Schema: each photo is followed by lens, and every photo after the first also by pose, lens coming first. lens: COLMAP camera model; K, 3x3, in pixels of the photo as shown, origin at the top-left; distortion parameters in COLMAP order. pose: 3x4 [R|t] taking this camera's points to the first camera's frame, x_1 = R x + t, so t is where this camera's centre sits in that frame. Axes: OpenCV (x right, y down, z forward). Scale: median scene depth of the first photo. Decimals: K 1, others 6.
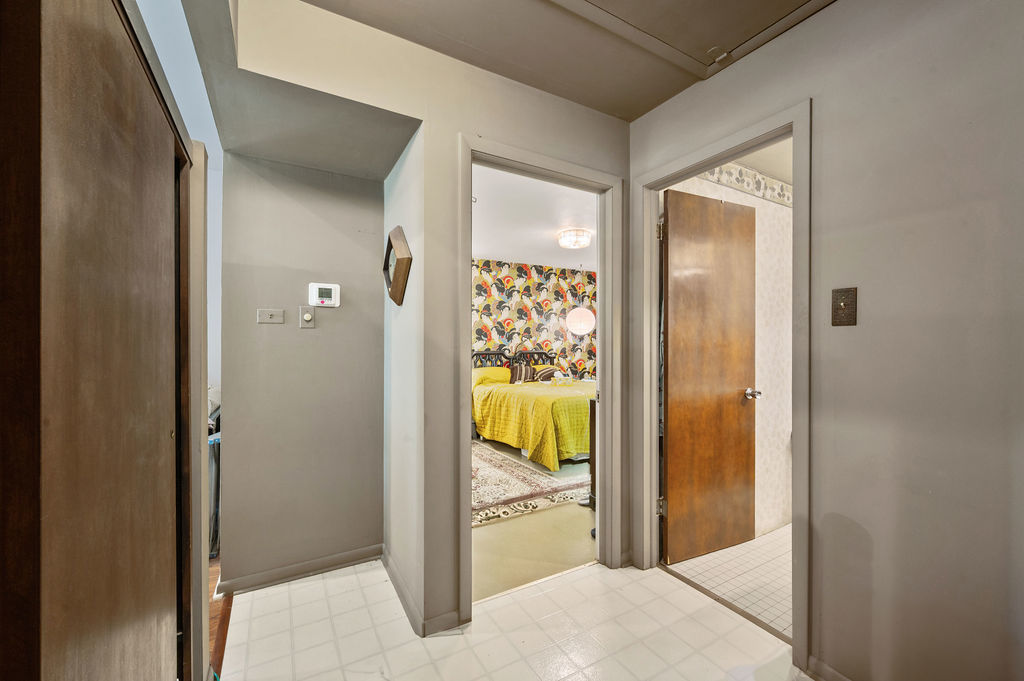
lens RADIAL K [[740.6, 0, 514.2], [0, 740.6, 341.4], [0, 0, 1]] dist [-0.007528, -0.000918]
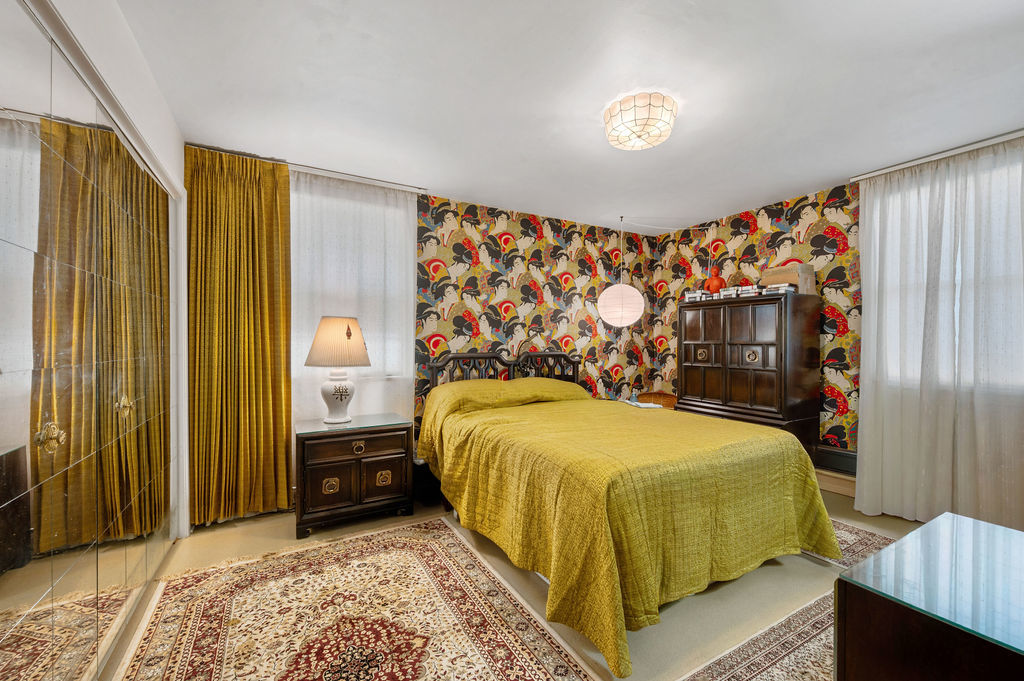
lens RADIAL K [[412.5, 0, 512.4], [0, 412.5, 343.8], [0, 0, 1]] dist [-0.007843, 0.001340]
pose [[0.999847, -0.000588, -0.017457, 0.002775], [0.000648, 0.999994, 0.003466, 0.004386], [0.017455, -0.003477, 0.999842, 0.647445]]
